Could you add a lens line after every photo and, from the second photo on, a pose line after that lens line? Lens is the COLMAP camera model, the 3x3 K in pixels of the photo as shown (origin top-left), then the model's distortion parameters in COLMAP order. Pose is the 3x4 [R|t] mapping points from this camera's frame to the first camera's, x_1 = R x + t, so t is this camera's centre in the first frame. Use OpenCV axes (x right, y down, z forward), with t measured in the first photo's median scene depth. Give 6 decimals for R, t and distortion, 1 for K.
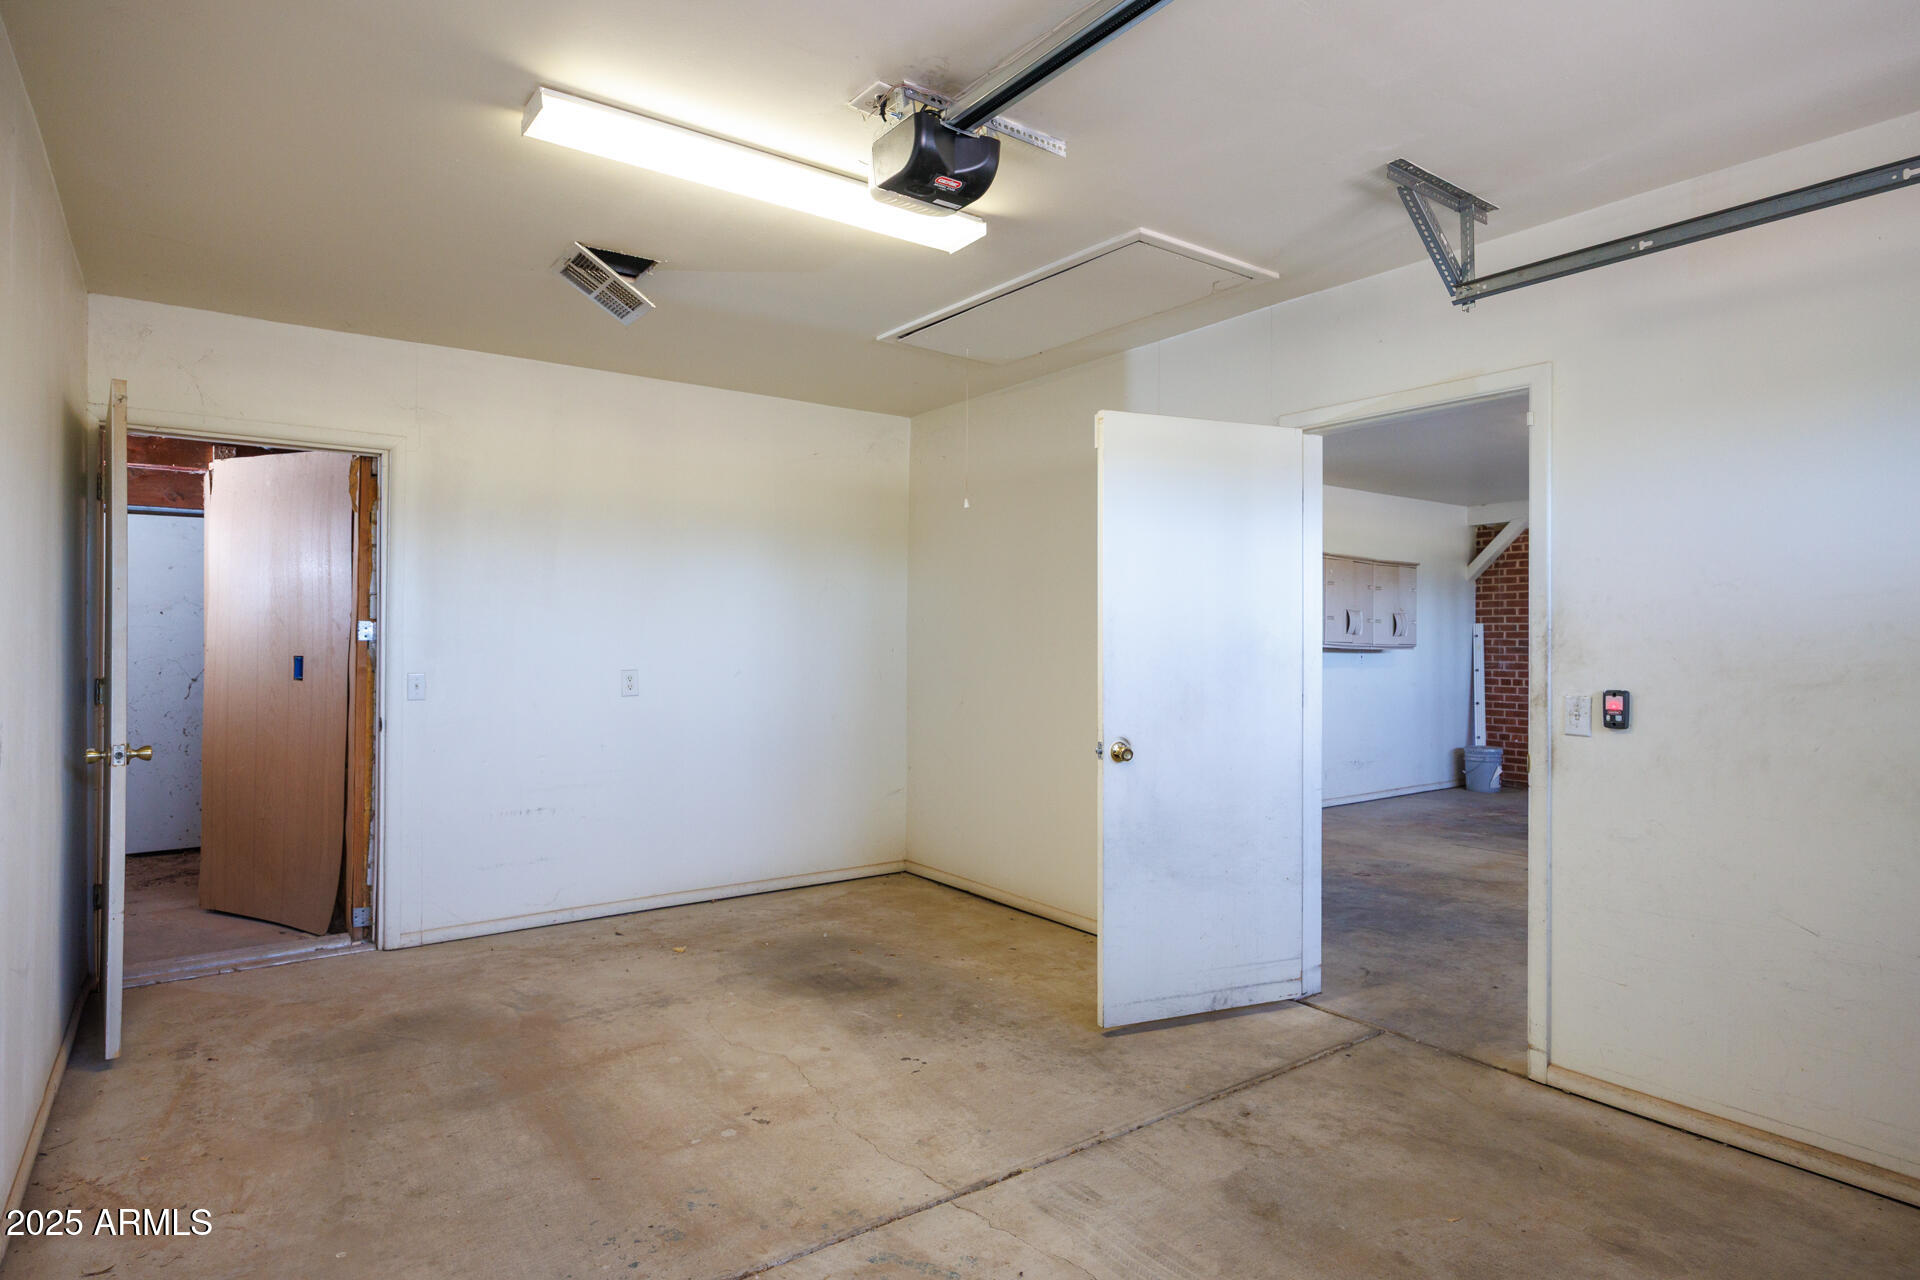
lens RADIAL K [[1046.1, 0, 960.0], [0, 1046.1, 640.0], [0, 0, 1]] dist [-0.004304, -0.001023]
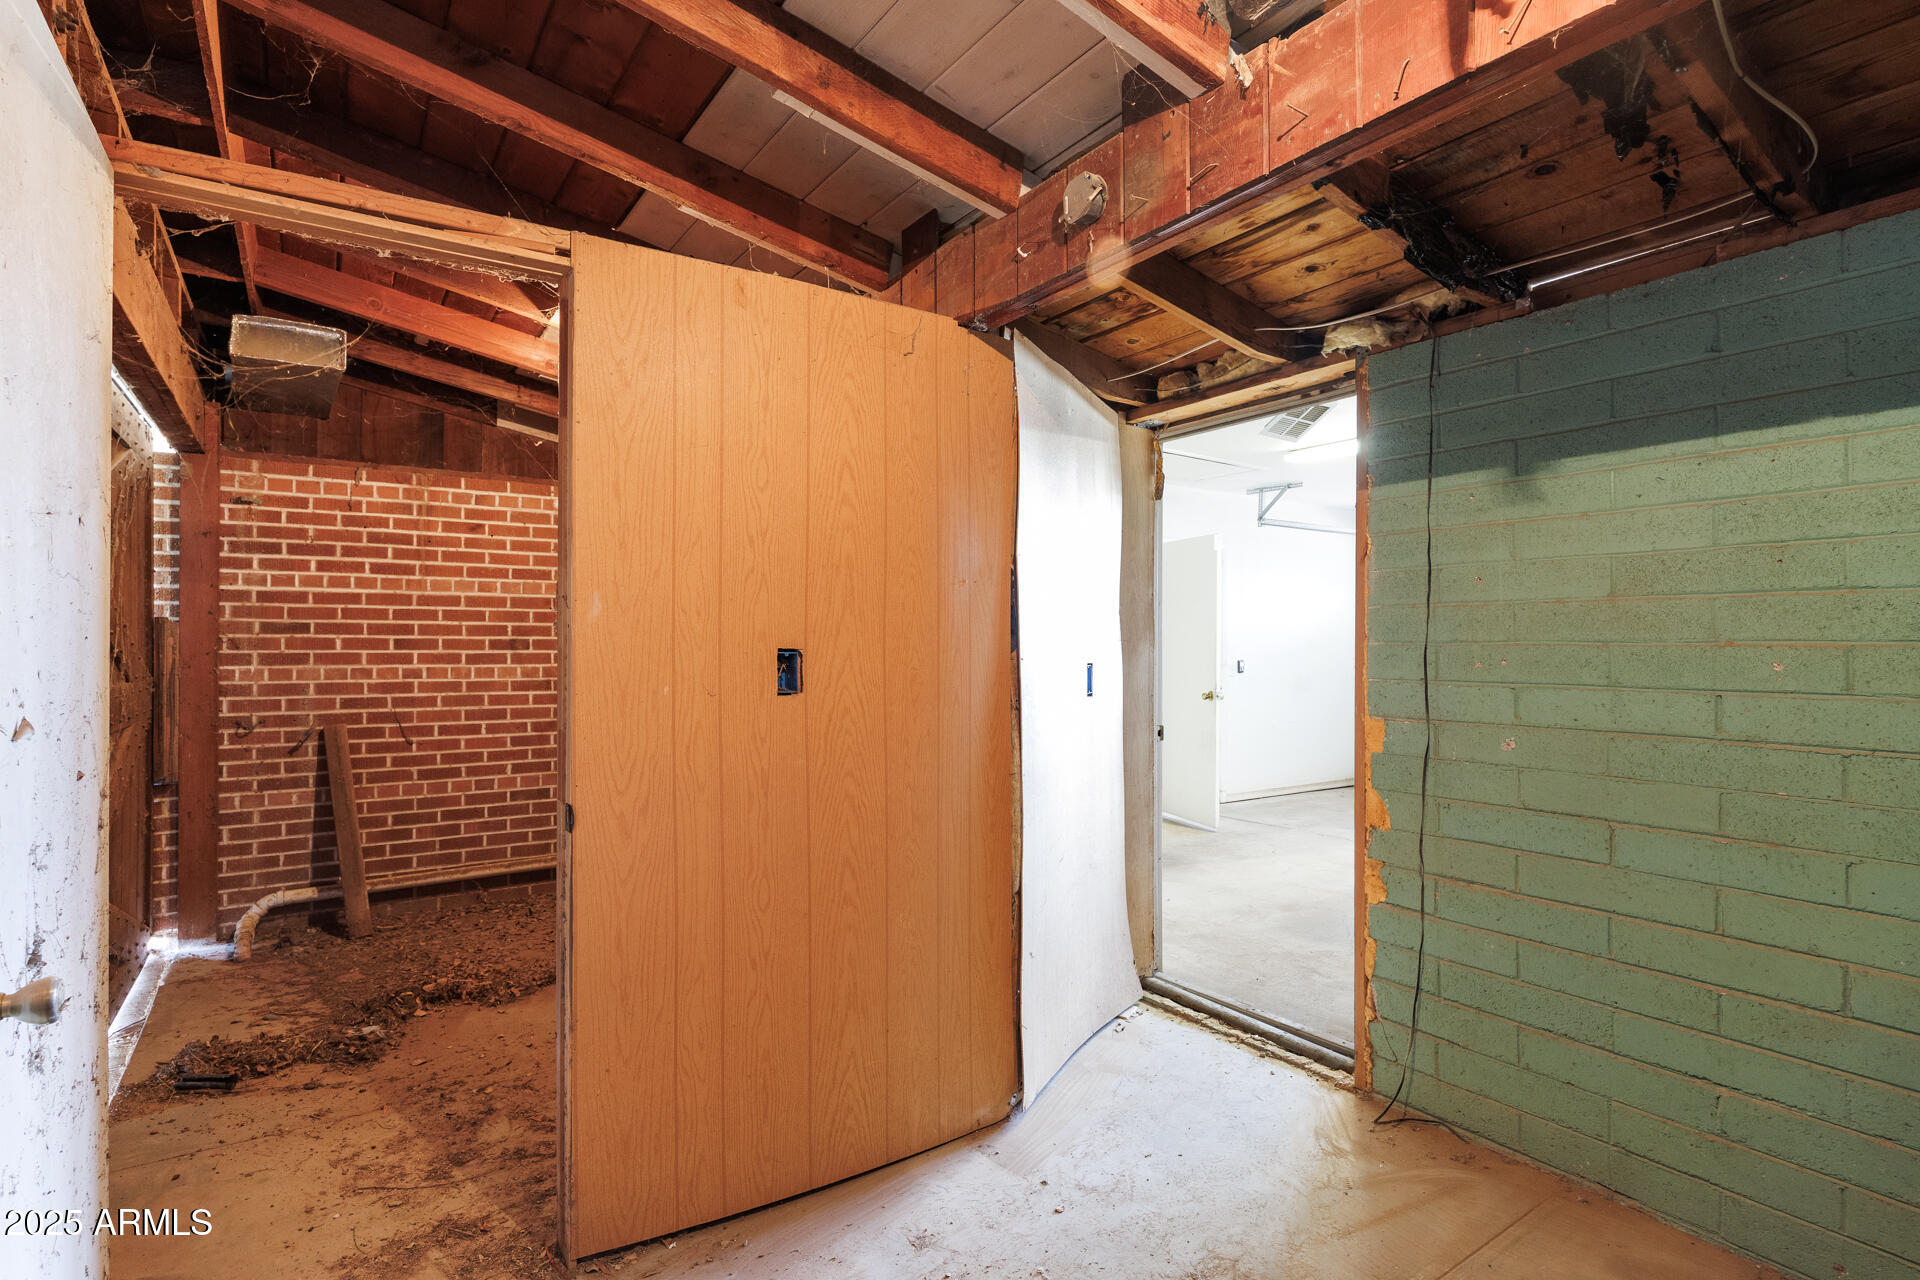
lens RADIAL K [[951.1, 0, 960.0], [0, 951.1, 640.0], [0, 0, 1]] dist [-0.003590, -0.002373]
pose [[0.035413, 0.000368, 0.999373, -1.618833], [-0.004908, 0.999988, -0.000195, -0.002863], [-0.999361, -0.004898, 0.035414, 1.316478]]
